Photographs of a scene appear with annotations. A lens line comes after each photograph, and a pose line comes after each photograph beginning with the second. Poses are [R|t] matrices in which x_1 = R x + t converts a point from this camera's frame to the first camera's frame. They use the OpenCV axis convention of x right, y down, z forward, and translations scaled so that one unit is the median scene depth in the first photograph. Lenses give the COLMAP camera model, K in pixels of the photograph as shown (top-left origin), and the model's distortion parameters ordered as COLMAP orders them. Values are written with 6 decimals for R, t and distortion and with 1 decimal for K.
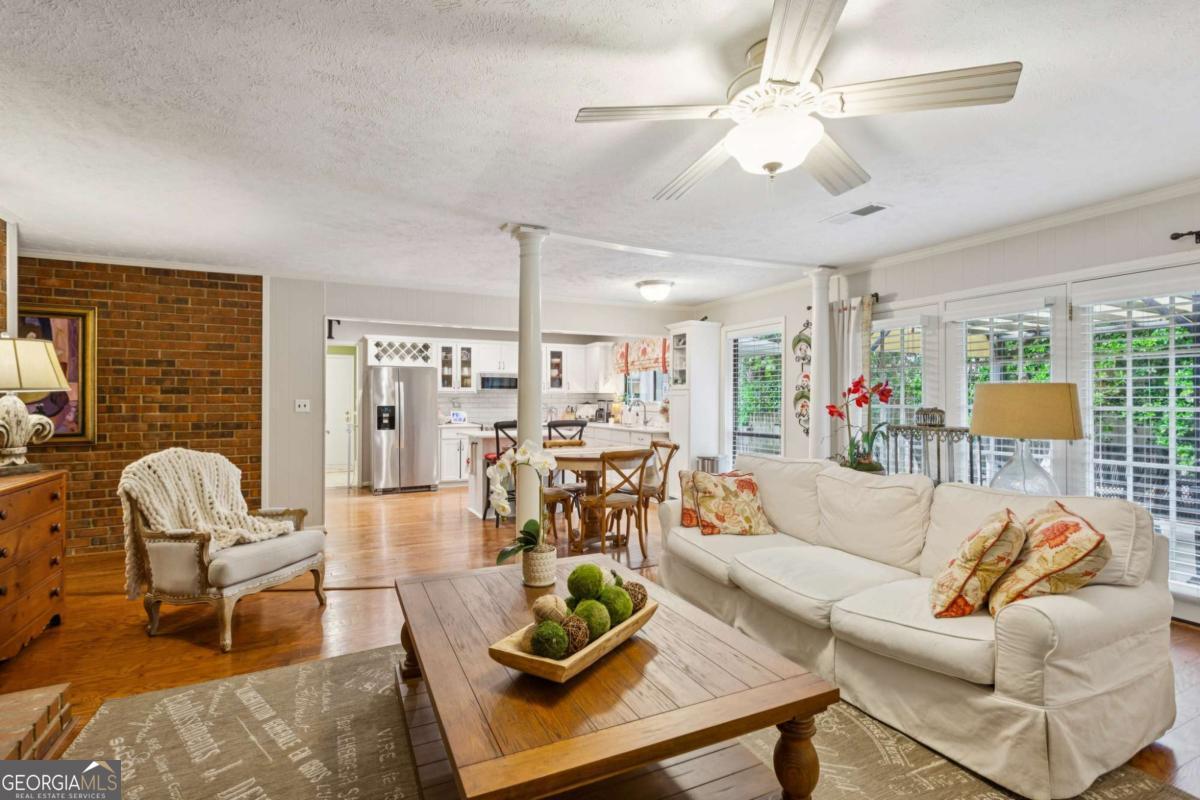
lens RADIAL K [[566.1, 0, 598.1], [0, 566.1, 398.8], [0, 0, 1]] dist [0.001451, 0.000714]
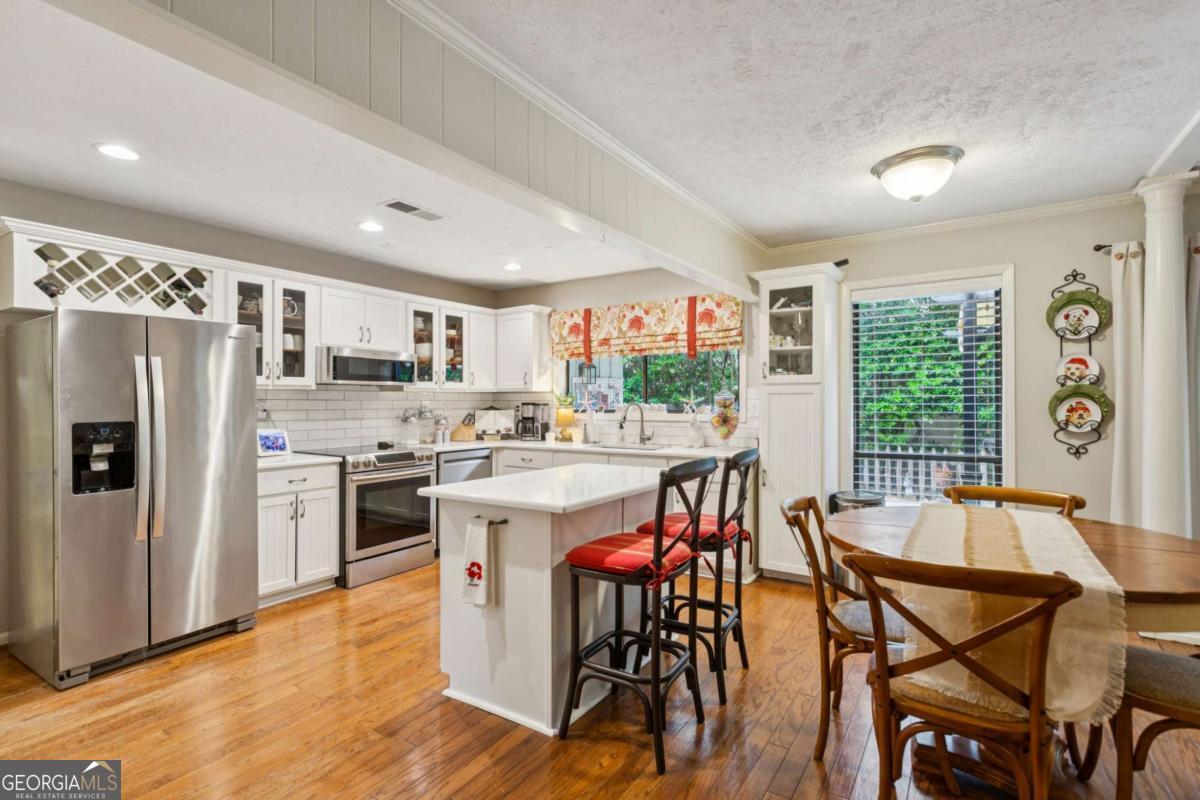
lens RADIAL K [[566.1, 0, 598.1], [0, 566.1, 398.8], [0, 0, 1]] dist [0.001451, 0.000714]
pose [[0.860887, -0.001498, 0.508794, -0.344681], [0.004748, 0.999976, -0.005091, 0.001730], [-0.508774, 0.006799, 0.860873, 0.647610]]
